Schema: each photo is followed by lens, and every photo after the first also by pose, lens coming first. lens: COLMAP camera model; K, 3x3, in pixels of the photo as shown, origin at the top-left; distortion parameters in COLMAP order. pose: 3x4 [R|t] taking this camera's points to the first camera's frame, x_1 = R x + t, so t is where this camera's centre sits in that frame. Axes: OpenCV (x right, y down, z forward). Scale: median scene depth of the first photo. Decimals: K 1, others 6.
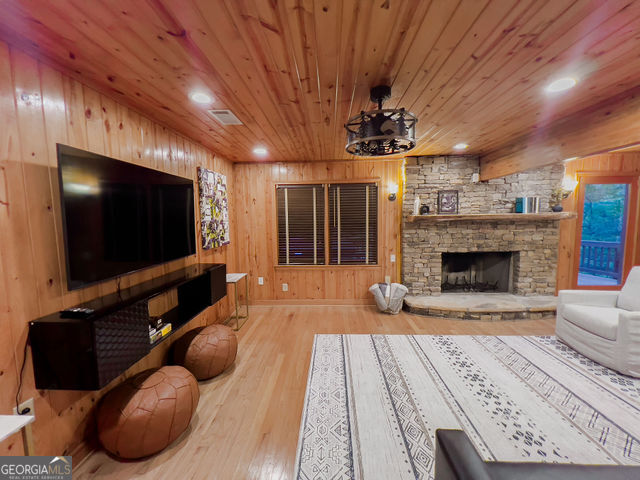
lens RADIAL K [[259.6, 0, 320.0], [0, 259.6, 240.0], [0, 0, 1]] dist [0.000667, 0.000433]
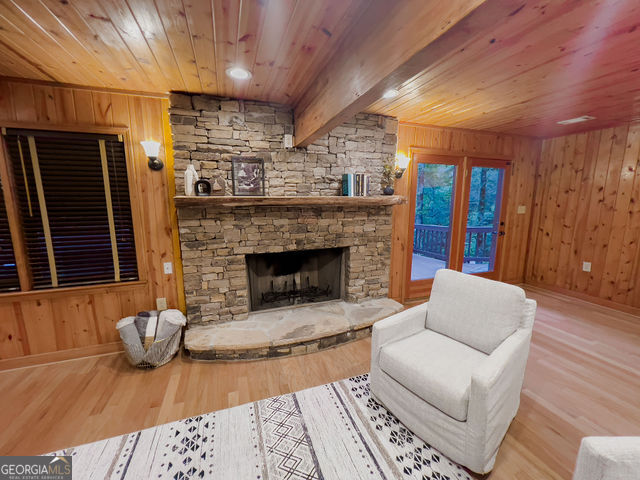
lens RADIAL K [[259.6, 0, 320.0], [0, 259.6, 240.0], [0, 0, 1]] dist [0.000667, 0.000433]
pose [[0.926965, -0.044724, 0.372473, 0.409540], [0.018631, 0.997131, 0.073360, -0.033825], [-0.374686, -0.061063, 0.925139, 0.333515]]
